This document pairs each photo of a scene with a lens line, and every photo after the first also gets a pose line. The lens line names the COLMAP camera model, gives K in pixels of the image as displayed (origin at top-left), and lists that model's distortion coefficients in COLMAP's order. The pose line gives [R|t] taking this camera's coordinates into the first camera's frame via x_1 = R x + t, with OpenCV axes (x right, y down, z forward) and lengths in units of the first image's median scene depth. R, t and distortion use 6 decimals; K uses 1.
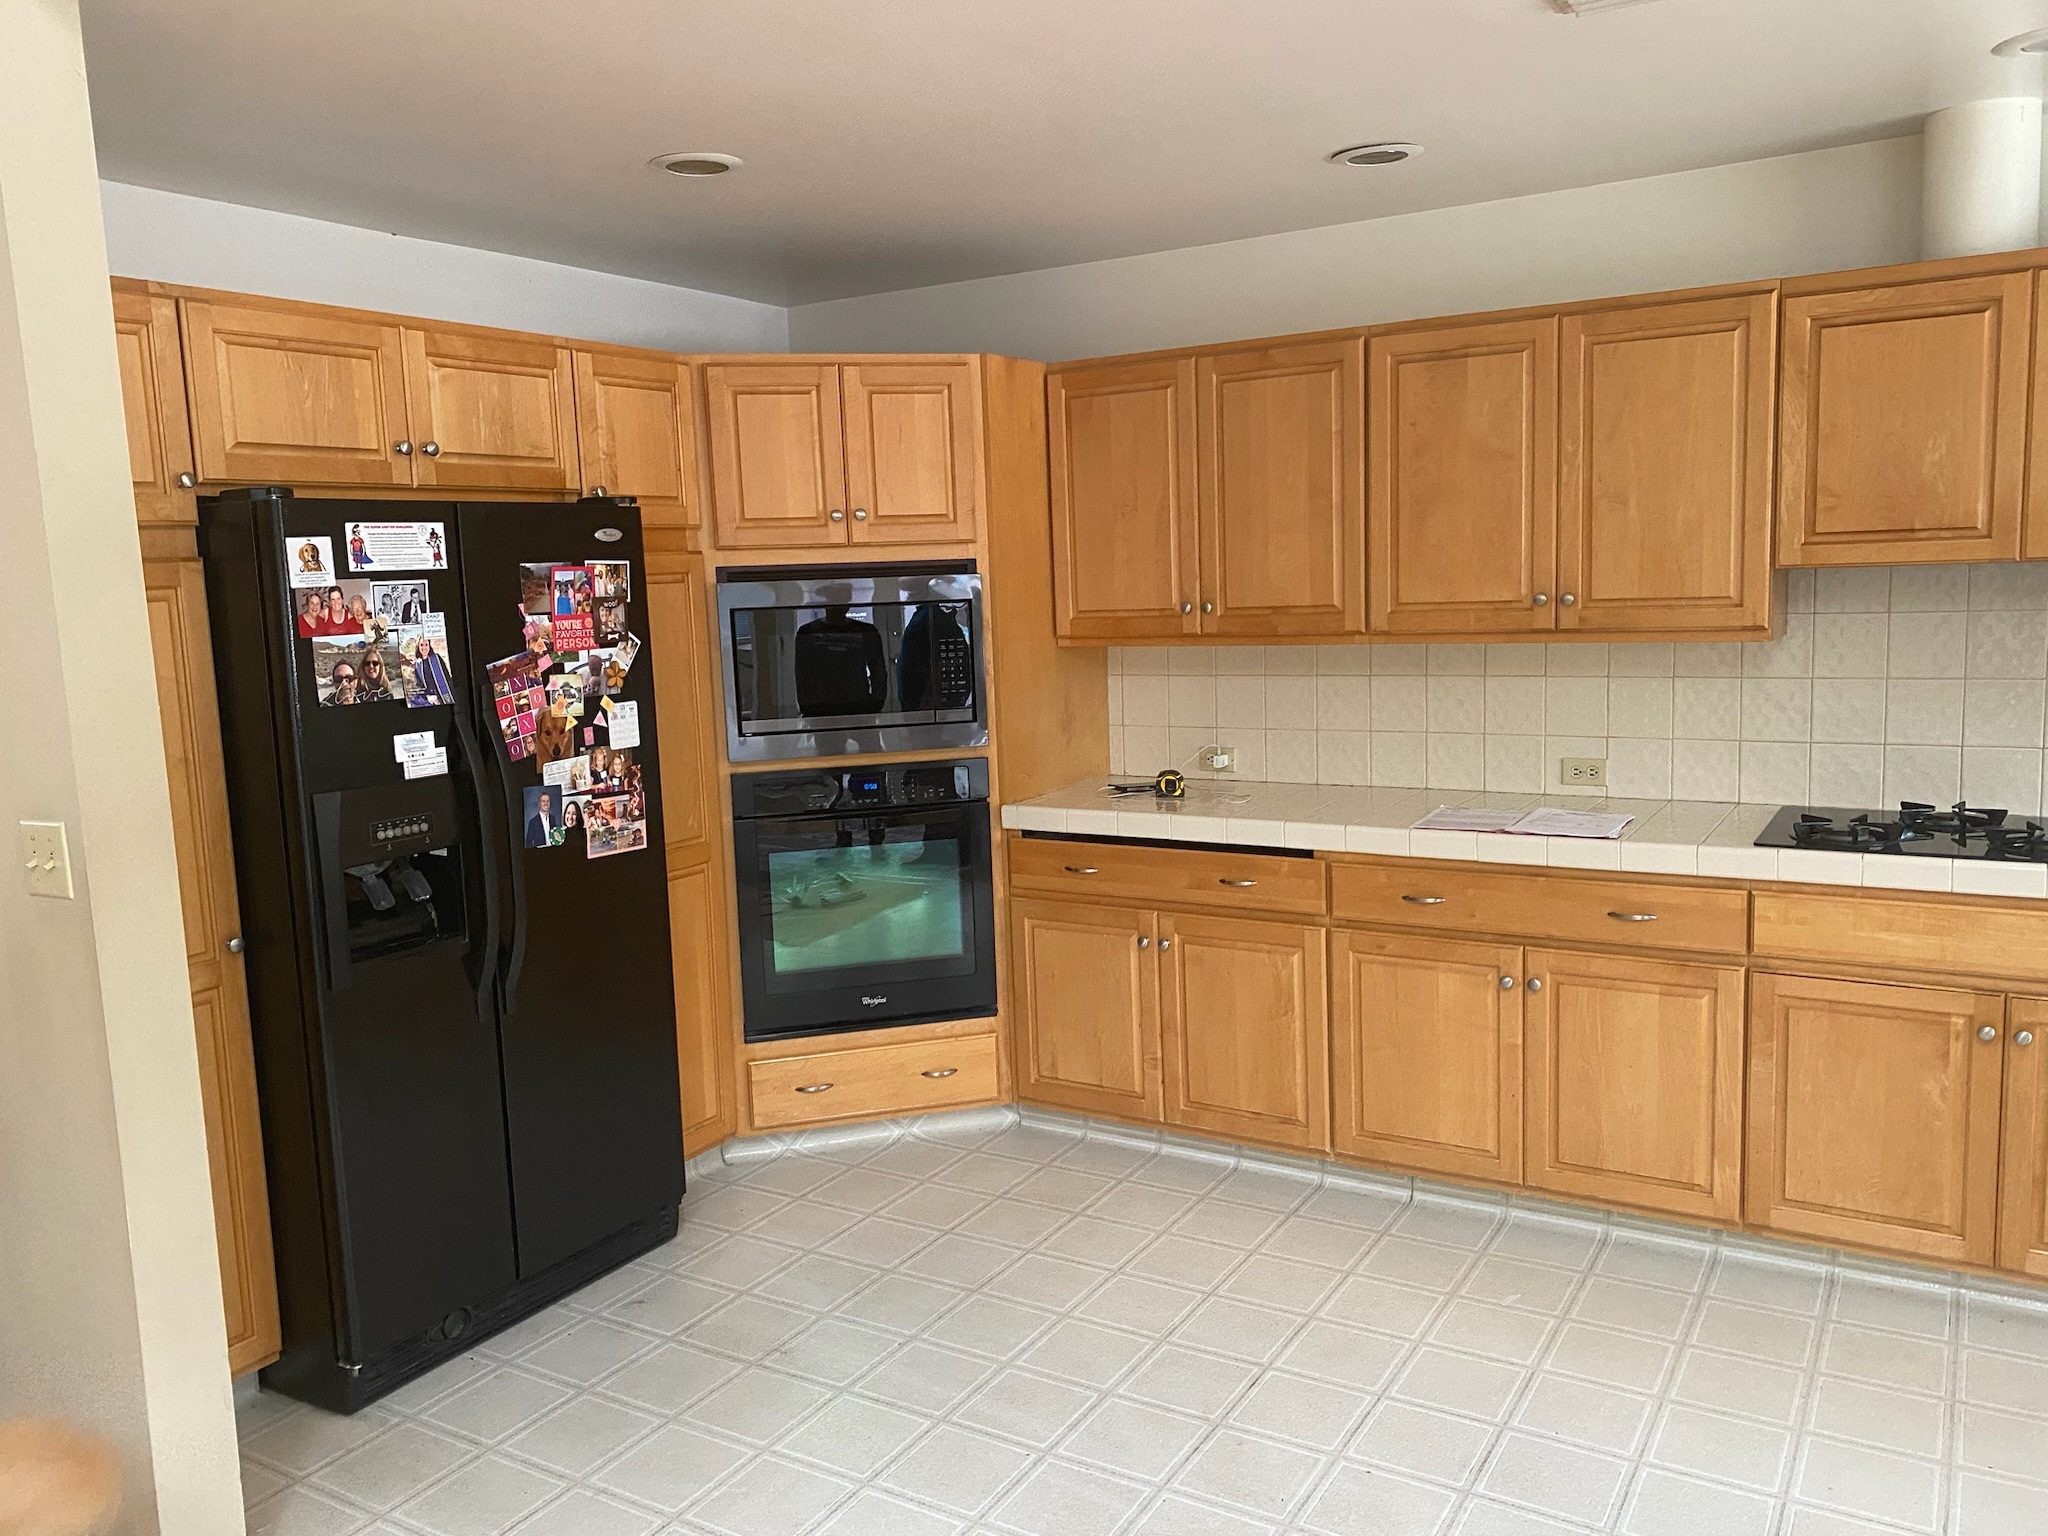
lens RADIAL K [[1561.8, 0, 1028.7], [0, 1561.8, 780.3], [0, 0, 1]] dist [0.038056, -0.041634]
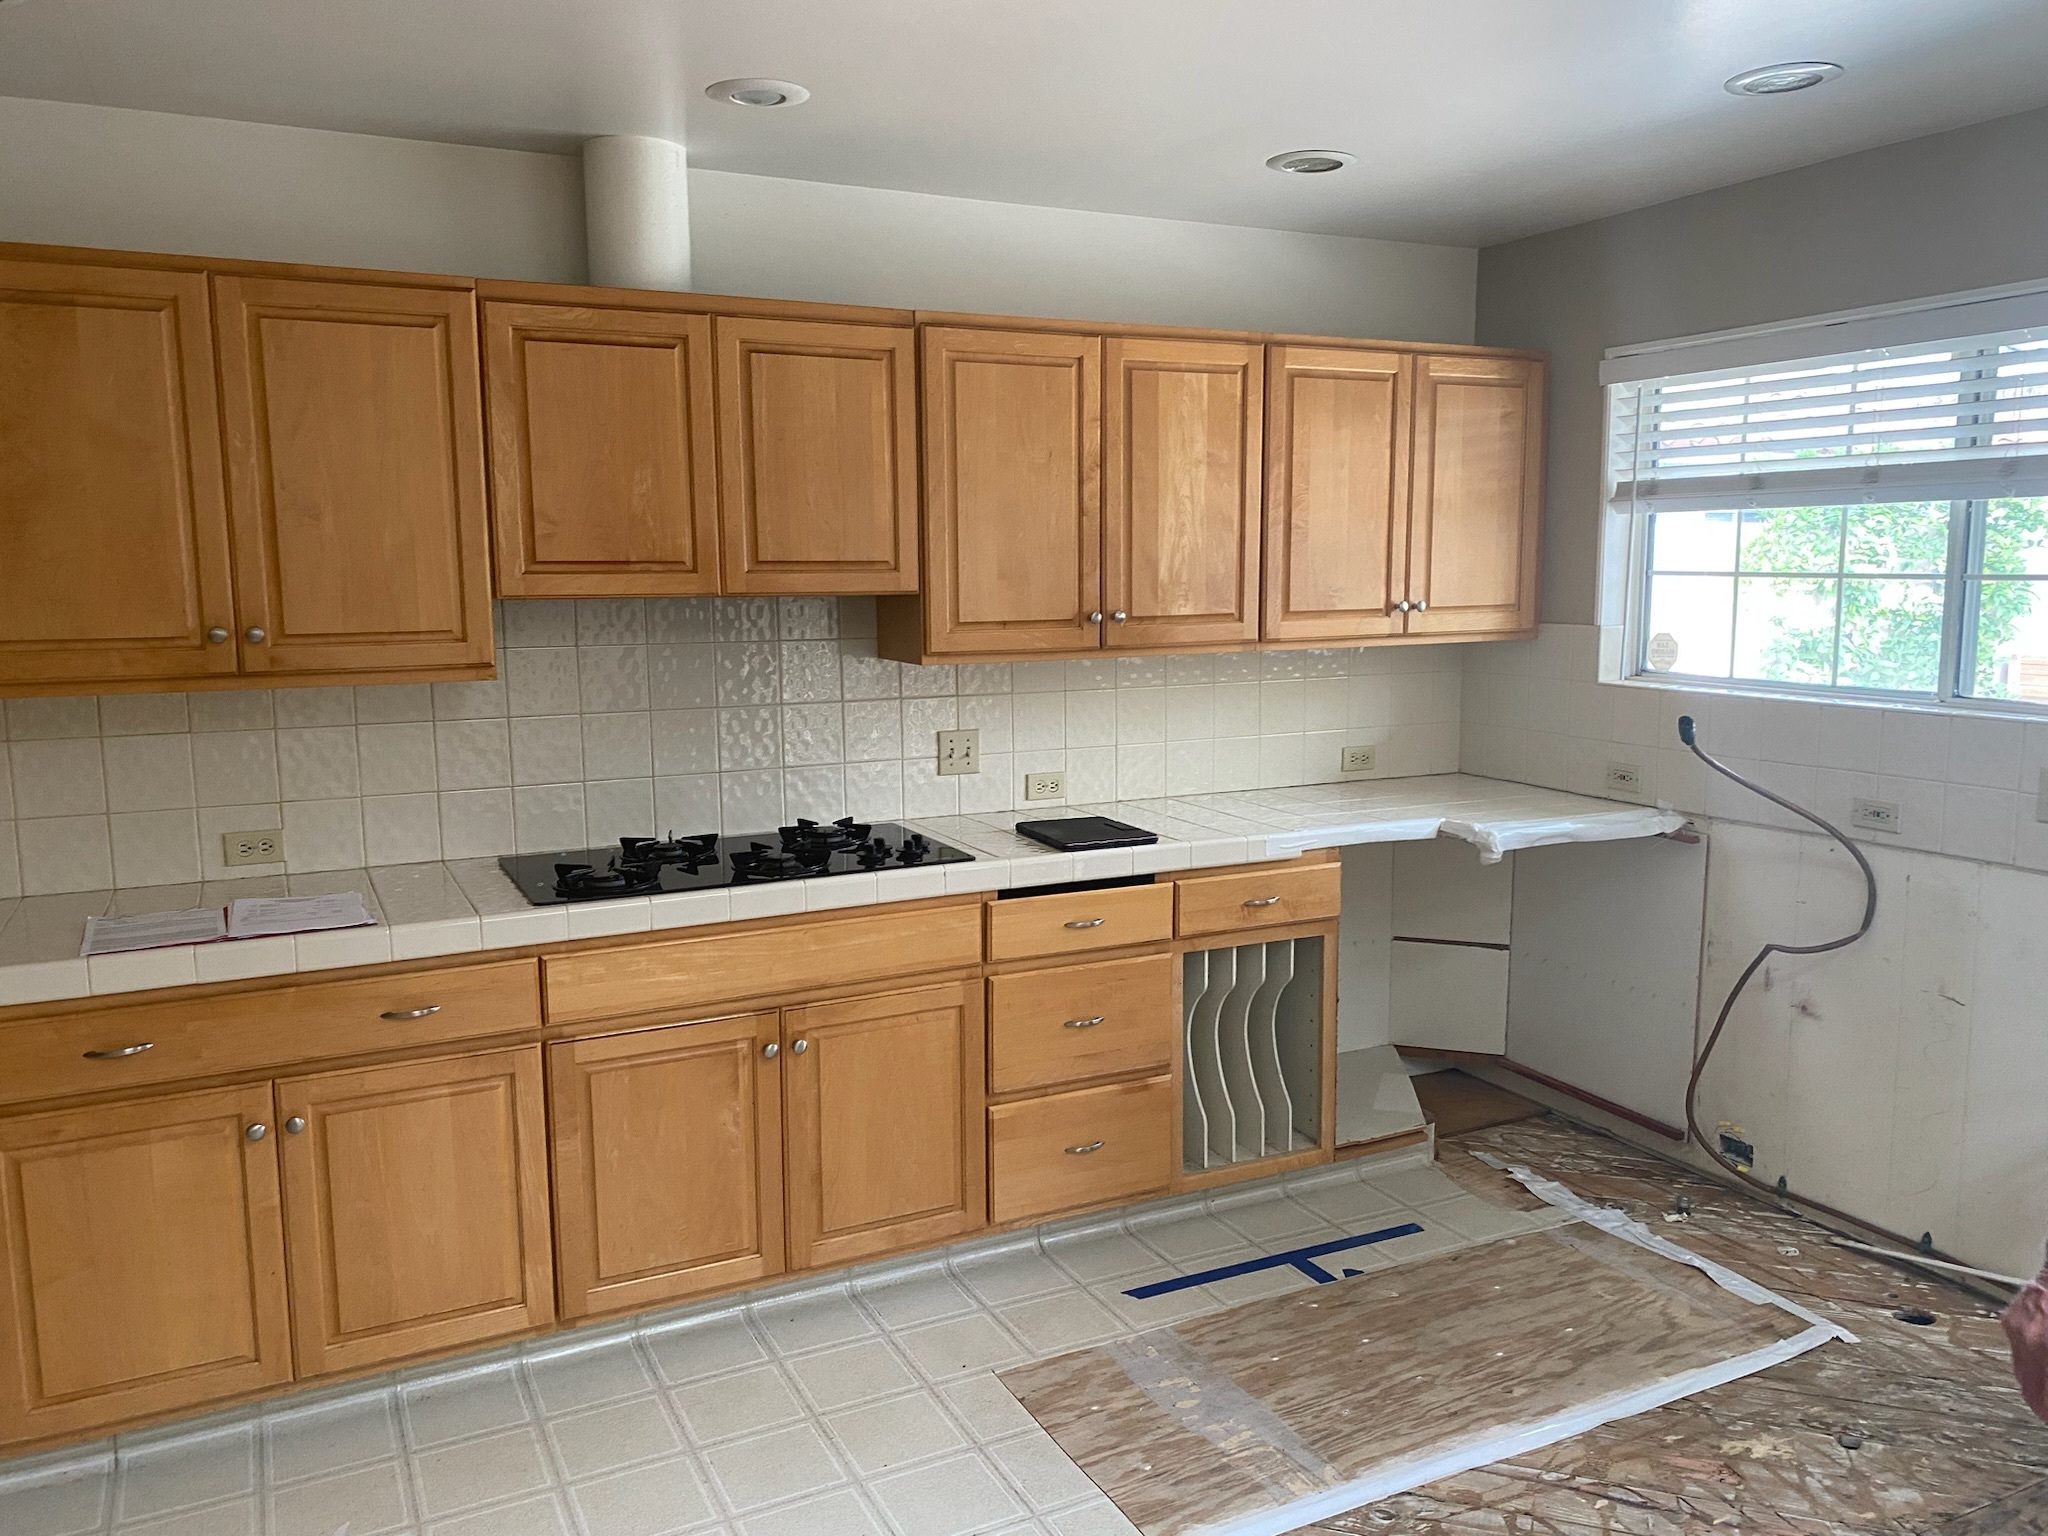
lens RADIAL K [[1561.8, 0, 1028.7], [0, 1561.8, 780.3], [0, 0, 1]] dist [0.038056, -0.041634]
pose [[0.523223, -0.088537, 0.847584, -0.142276], [0.106016, 0.993625, 0.038348, -0.033633], [-0.845576, 0.069793, 0.529273, 0.272843]]
